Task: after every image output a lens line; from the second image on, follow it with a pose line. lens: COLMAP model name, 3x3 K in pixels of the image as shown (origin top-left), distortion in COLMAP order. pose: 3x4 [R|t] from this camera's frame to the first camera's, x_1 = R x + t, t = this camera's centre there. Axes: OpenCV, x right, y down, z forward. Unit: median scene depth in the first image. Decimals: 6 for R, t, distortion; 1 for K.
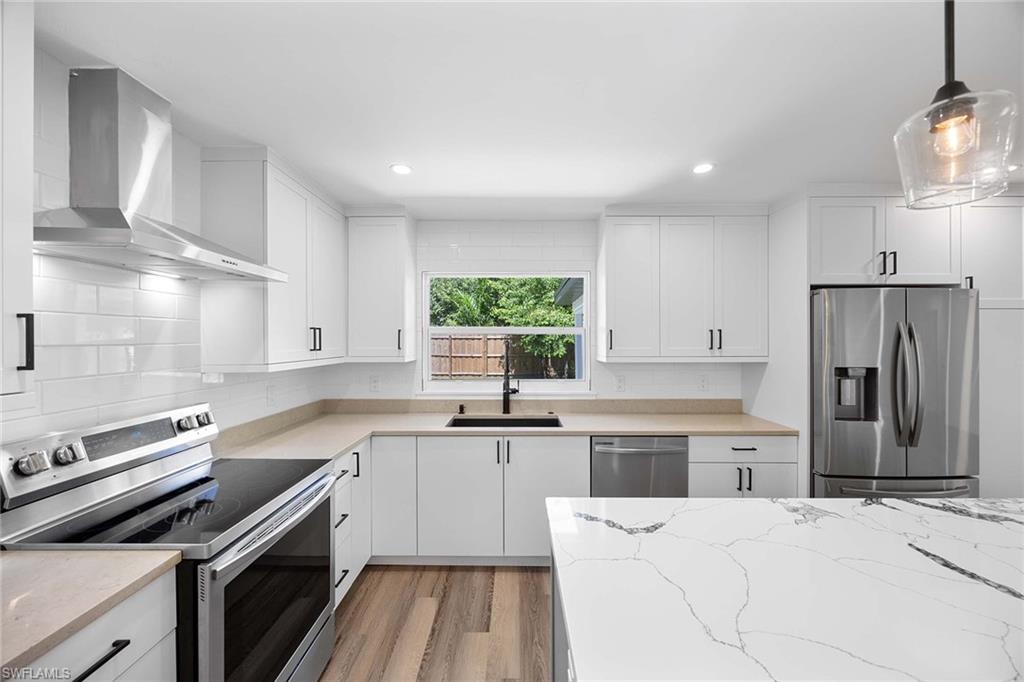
lens RADIAL K [[390.1, 0, 512.8], [0, 390.1, 340.0], [0, 0, 1]] dist [-0.003176, 0.000758]
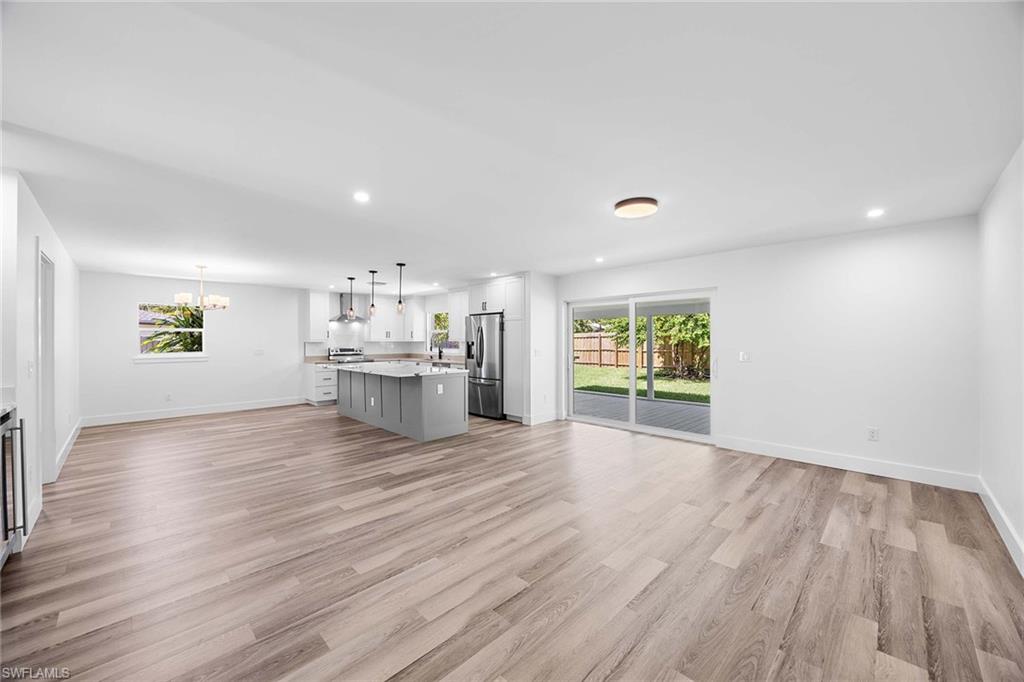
lens RADIAL K [[390.1, 0, 517.0], [0, 390.1, 339.9], [0, 0, 1]] dist [-0.003176, 0.000758]
pose [[0.716725, -0.002045, -0.697353, 3.177972], [0.001238, 0.999998, -0.001661, 0.059270], [0.697355, 0.000328, 0.716726, -0.924488]]
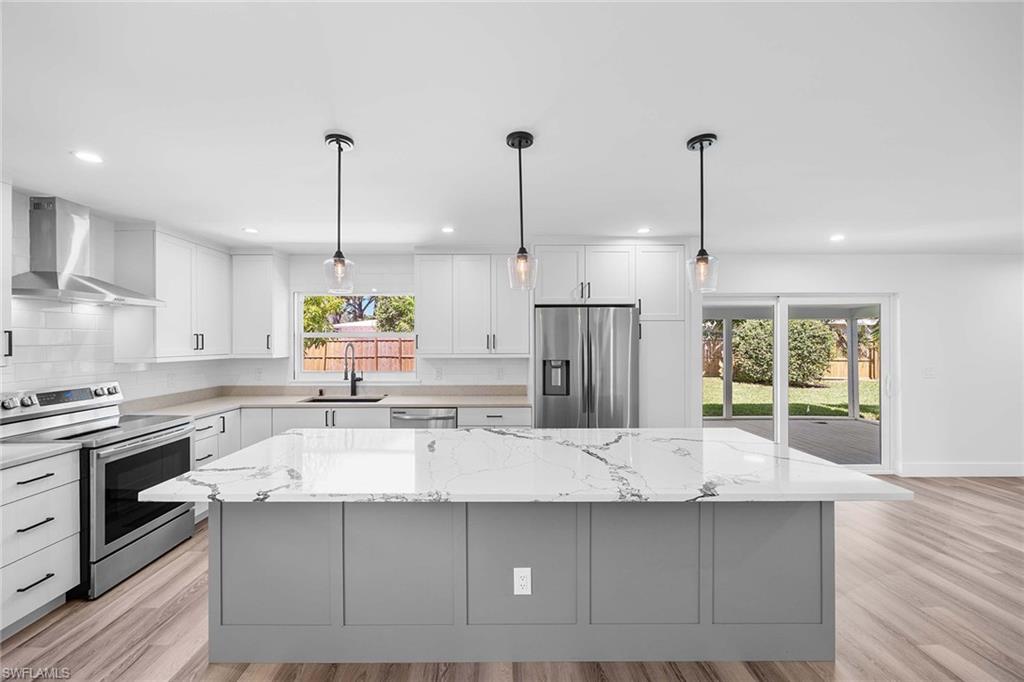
lens RADIAL K [[390.1, 0, 491.4], [0, 390.1, 341.4], [0, 0, 1]] dist [-0.003176, 0.000758]
pose [[0.999965, -0.001708, 0.008182, 0.592625], [0.001716, 0.999998, -0.000874, -0.000825], [-0.008180, 0.000888, 0.999966, -0.494847]]
